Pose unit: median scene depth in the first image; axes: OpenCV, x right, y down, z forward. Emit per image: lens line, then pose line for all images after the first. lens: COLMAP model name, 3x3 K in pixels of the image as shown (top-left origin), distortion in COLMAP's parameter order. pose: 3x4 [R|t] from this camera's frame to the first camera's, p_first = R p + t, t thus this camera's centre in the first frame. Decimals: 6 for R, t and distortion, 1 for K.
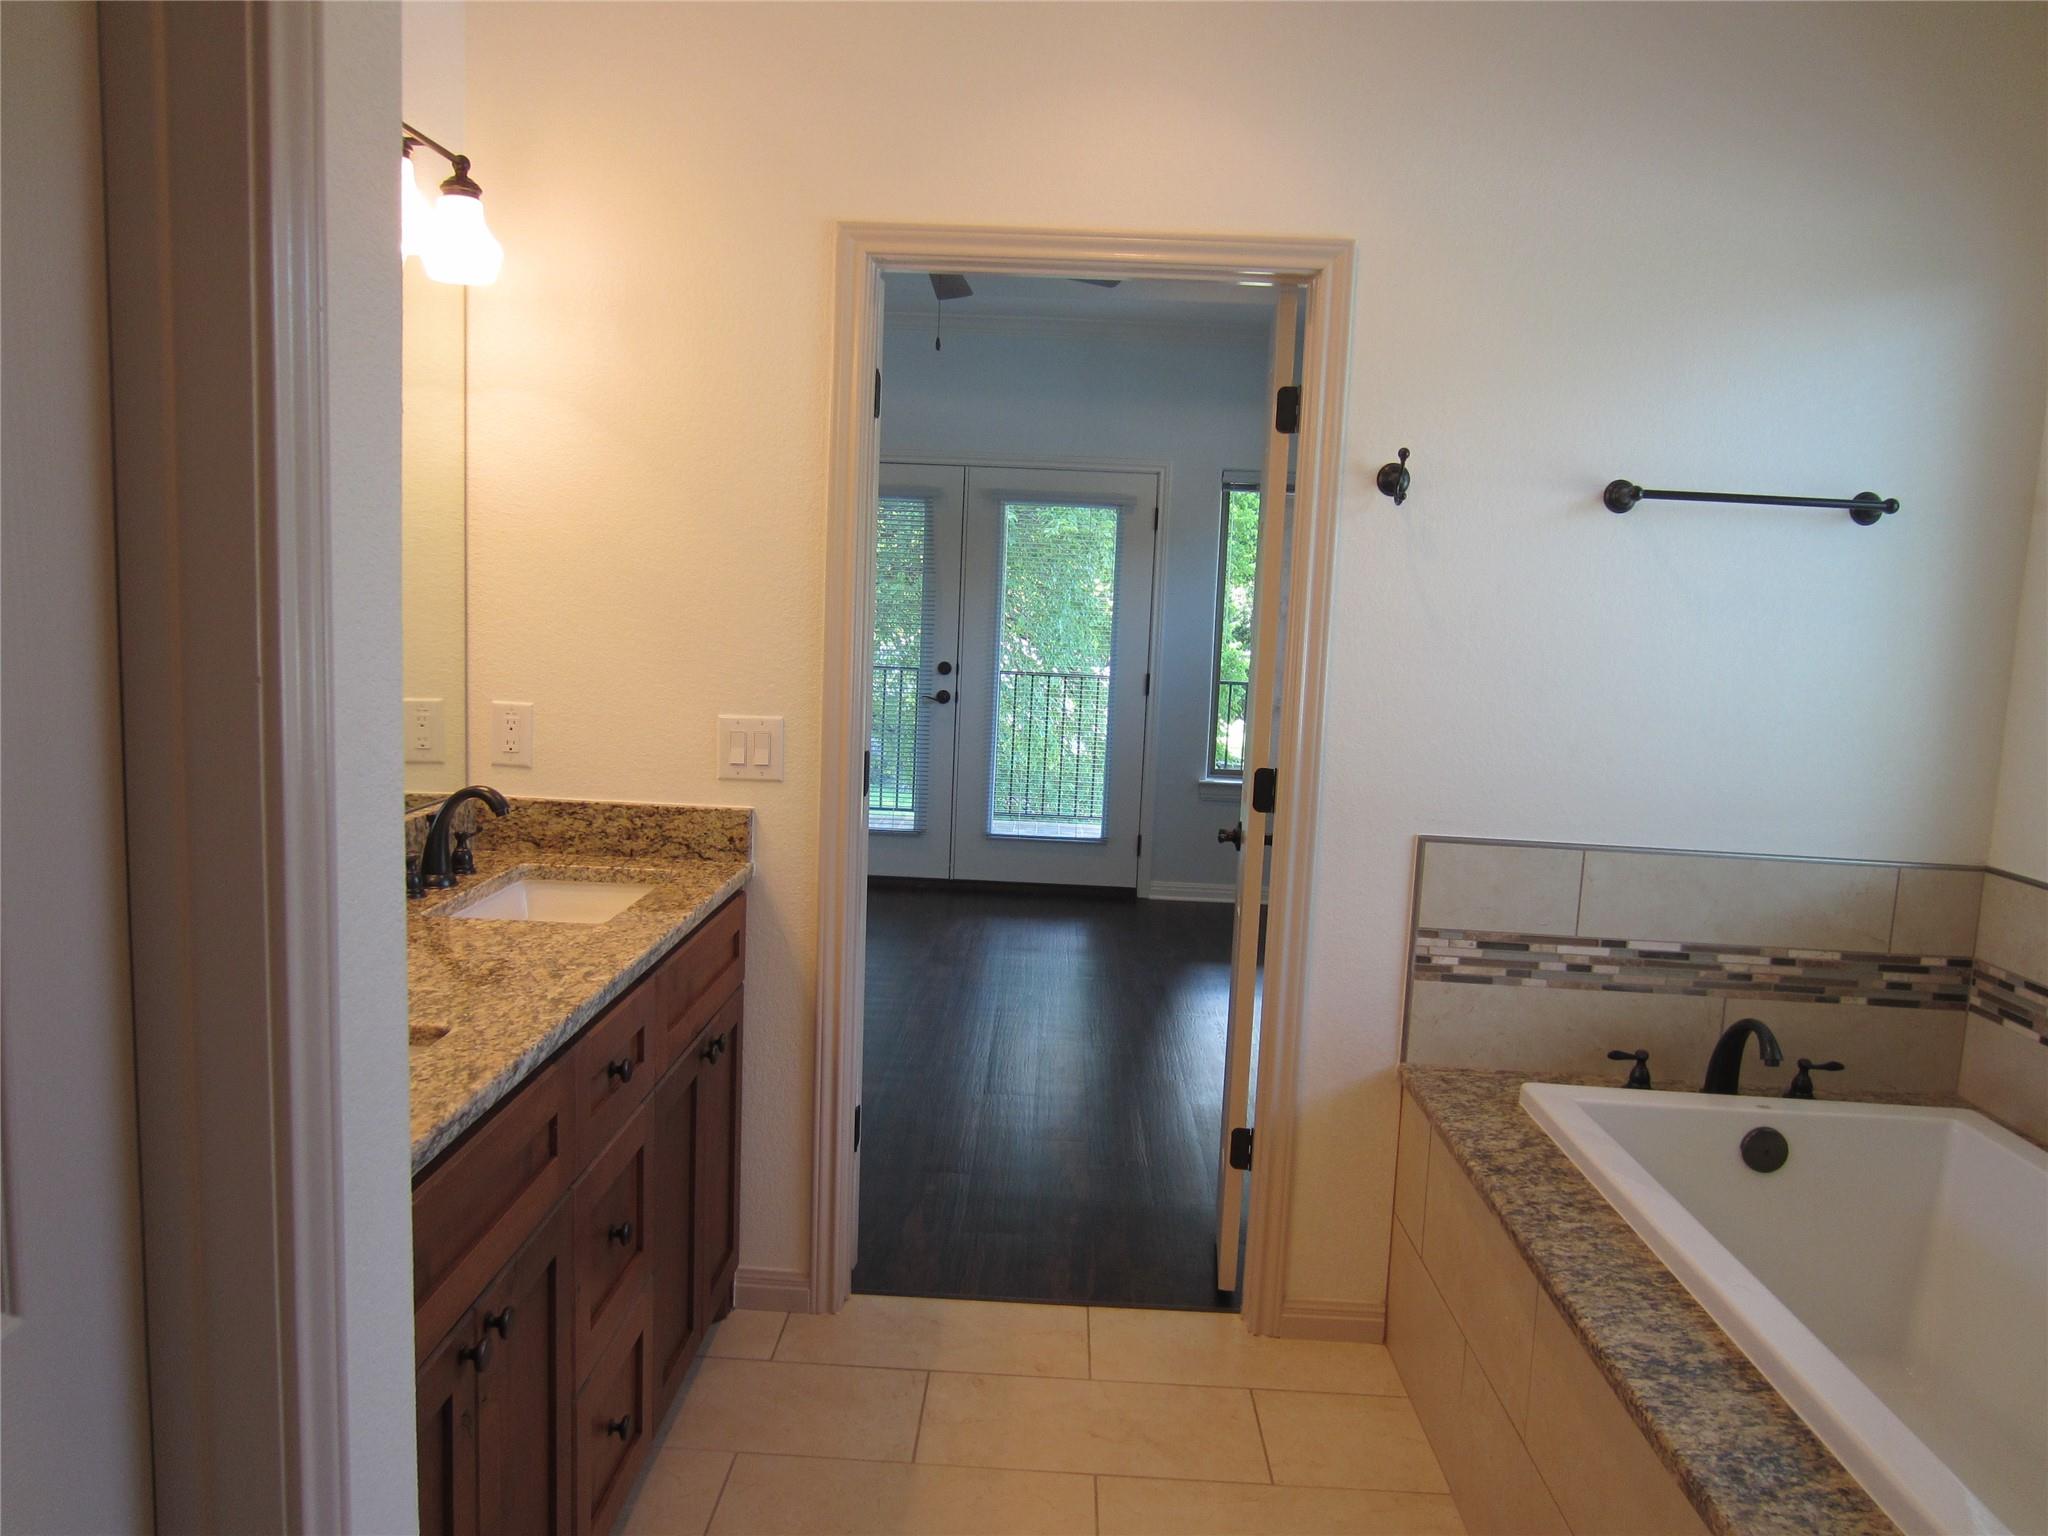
lens RADIAL K [[1470.2, 0, 1024.0], [0, 1470.2, 768.0], [0, 0, 1]] dist [-0.024309, 0.009054]
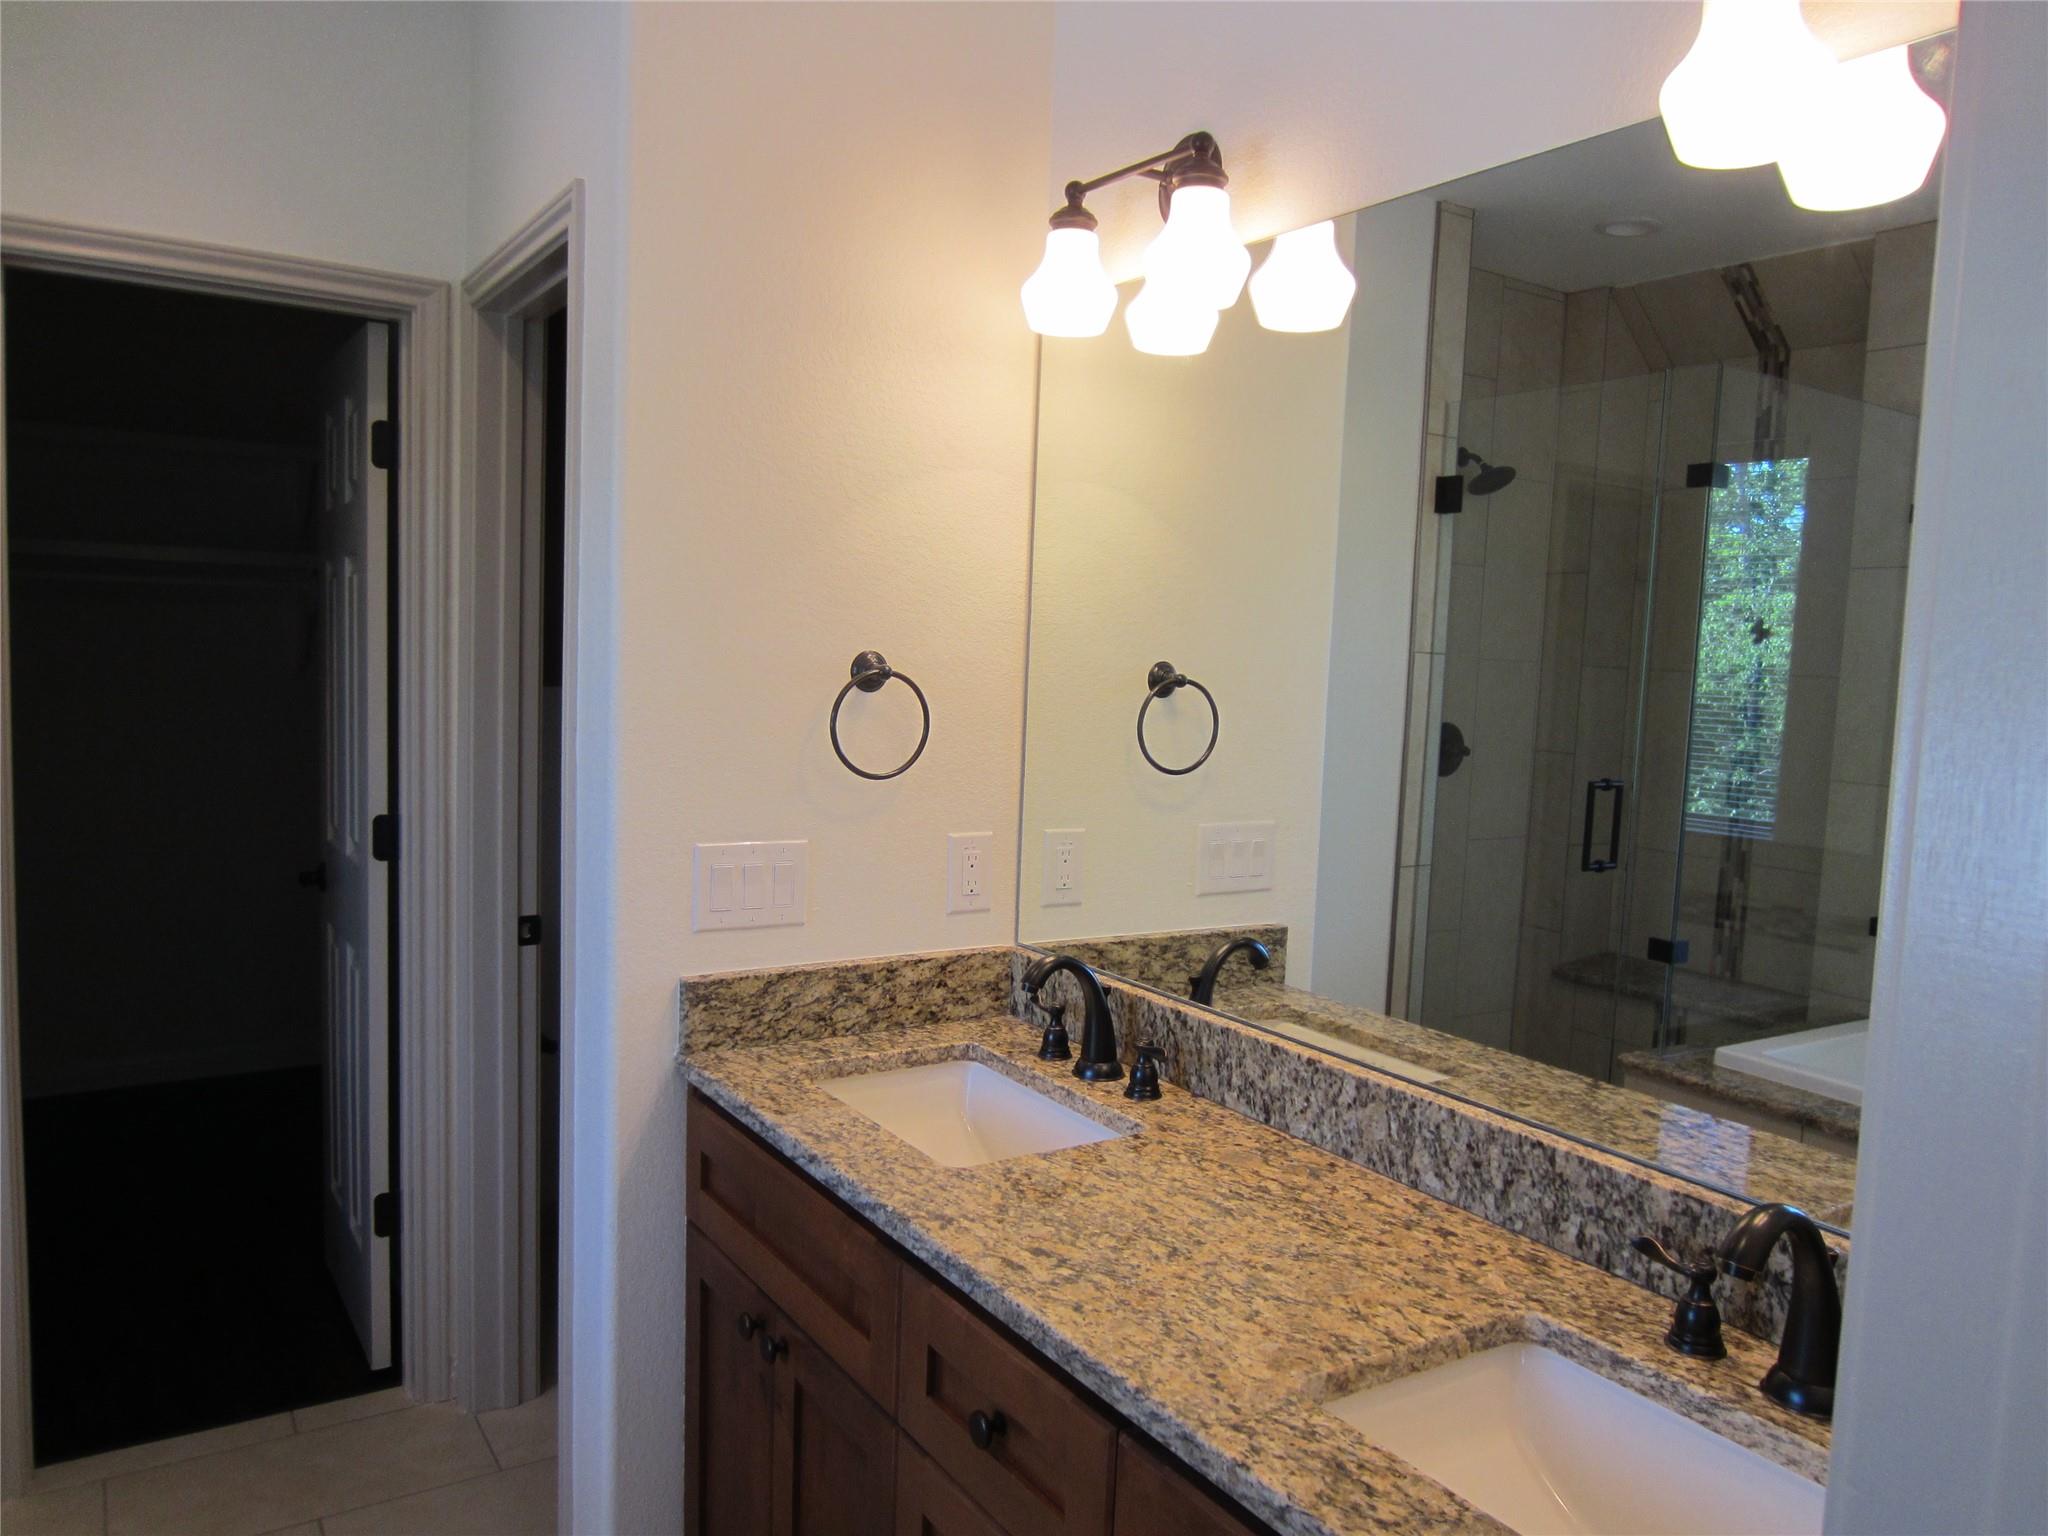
lens RADIAL K [[1470.2, 0, 1024.0], [0, 1470.2, 768.0], [0, 0, 1]] dist [-0.024309, 0.009054]
pose [[-0.822020, -0.030500, -0.568641, 0.099143], [-0.142155, 0.977941, 0.153044, -0.204611], [0.551430, 0.206641, -0.808223, 1.630954]]
